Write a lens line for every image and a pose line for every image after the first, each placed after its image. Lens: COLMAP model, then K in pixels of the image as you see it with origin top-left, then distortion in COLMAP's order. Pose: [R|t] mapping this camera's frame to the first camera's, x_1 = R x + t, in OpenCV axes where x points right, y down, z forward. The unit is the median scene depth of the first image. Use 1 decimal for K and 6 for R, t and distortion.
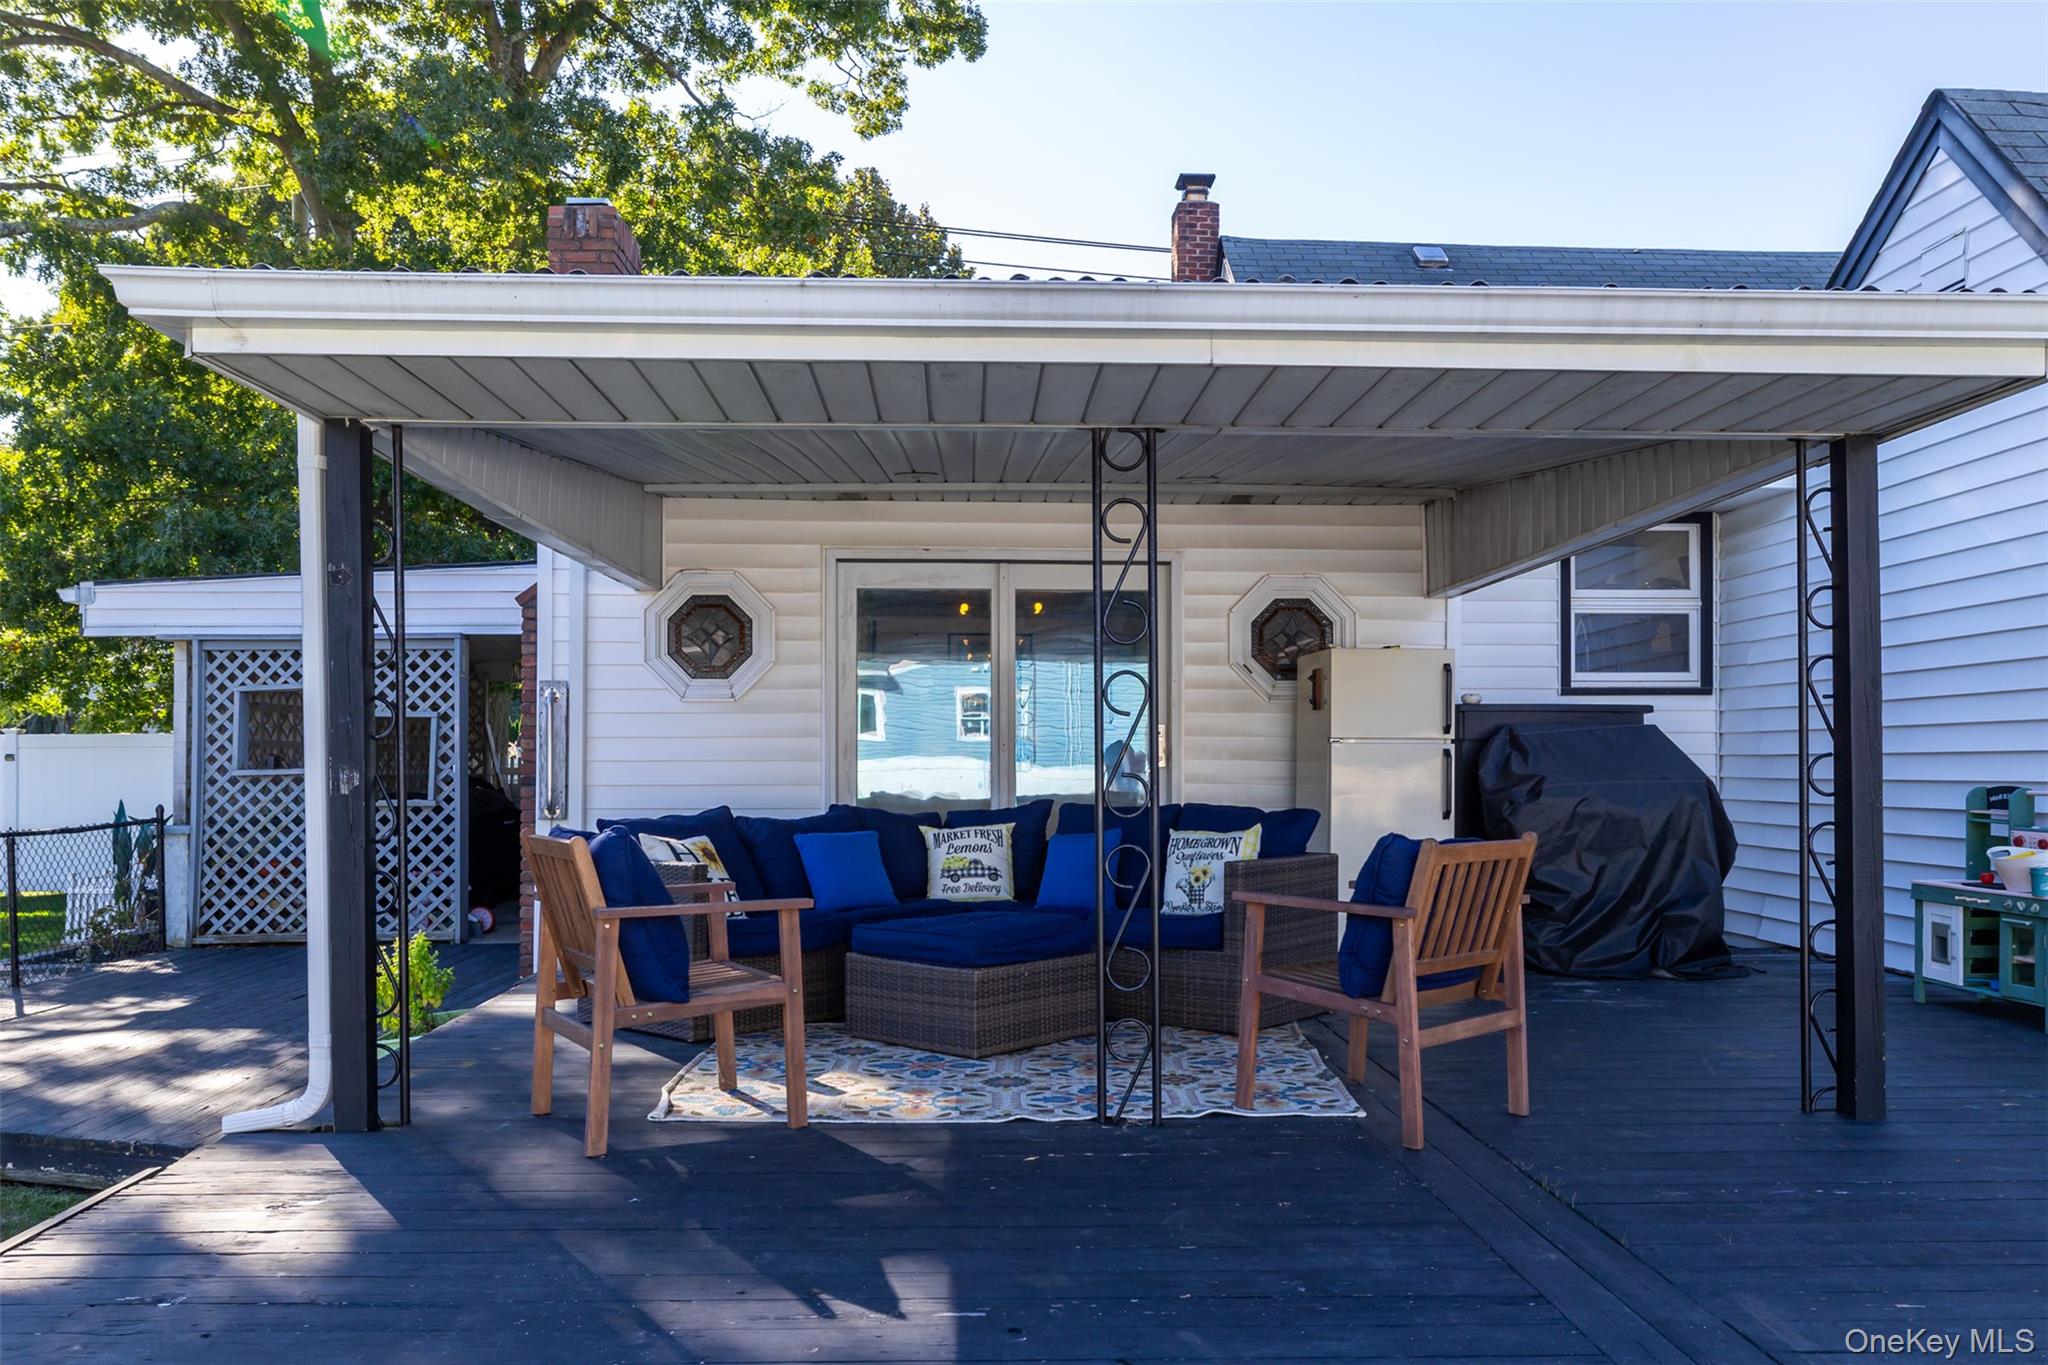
lens RADIAL K [[1556.5, 0, 1012.9], [0, 1556.5, 753.2], [0, 0, 1]] dist [0.008565, 0.007623]
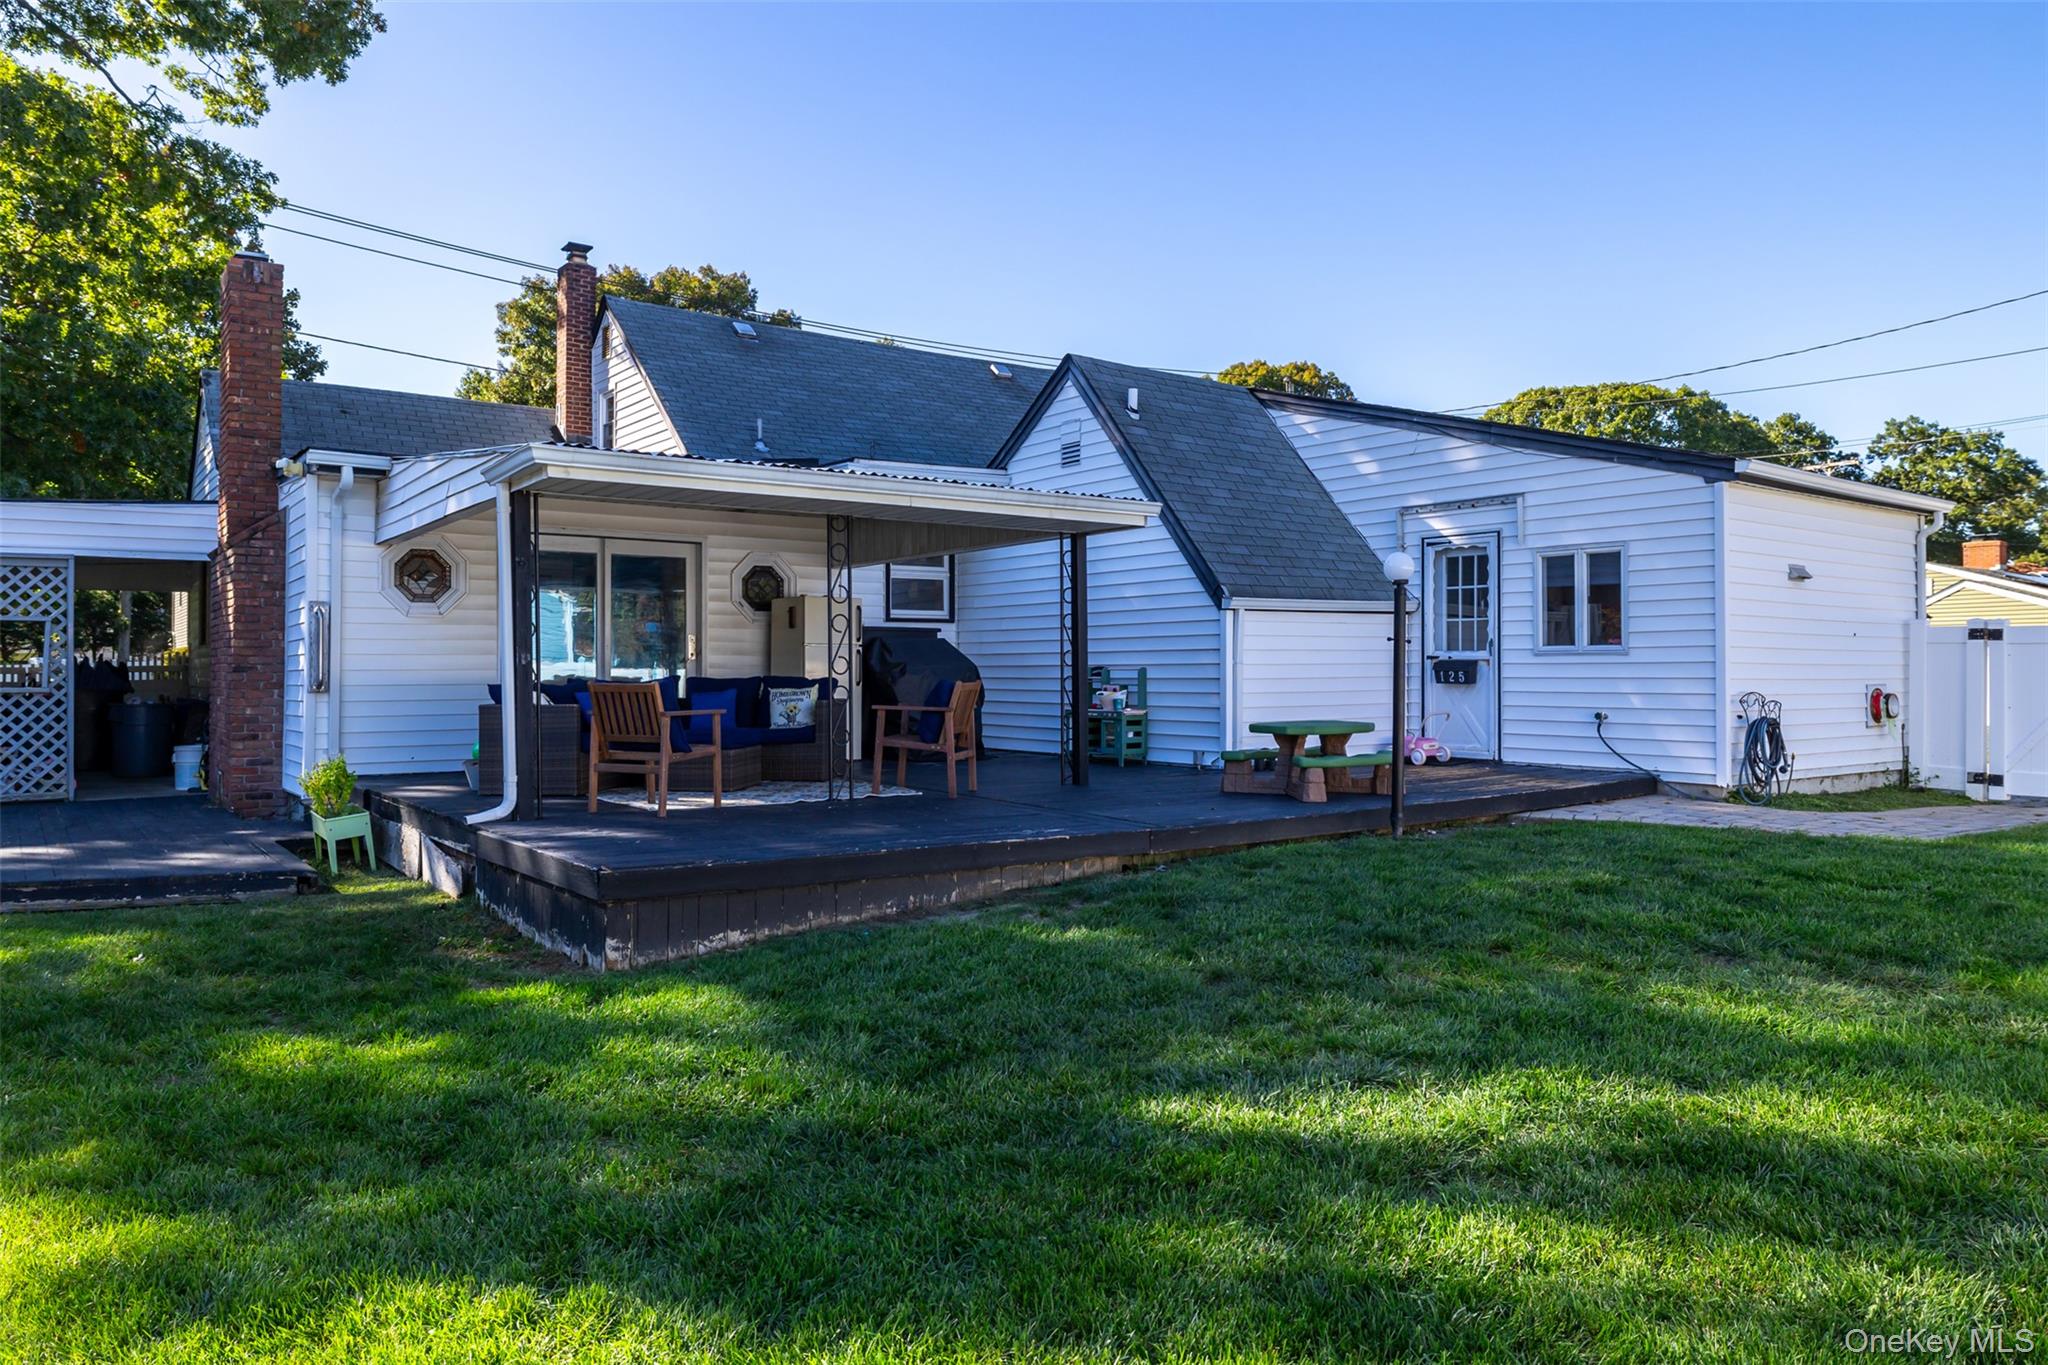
lens RADIAL K [[1354.6, 0, 1022.8], [0, 1354.6, 676.4], [0, 0, 1]] dist [-0.002814, -0.001209]
pose [[0.829948, -0.004539, 0.557823, -0.454031], [-0.001837, 0.999939, 0.010871, 0.010972], [-0.557838, -0.010047, 0.829889, -0.474616]]
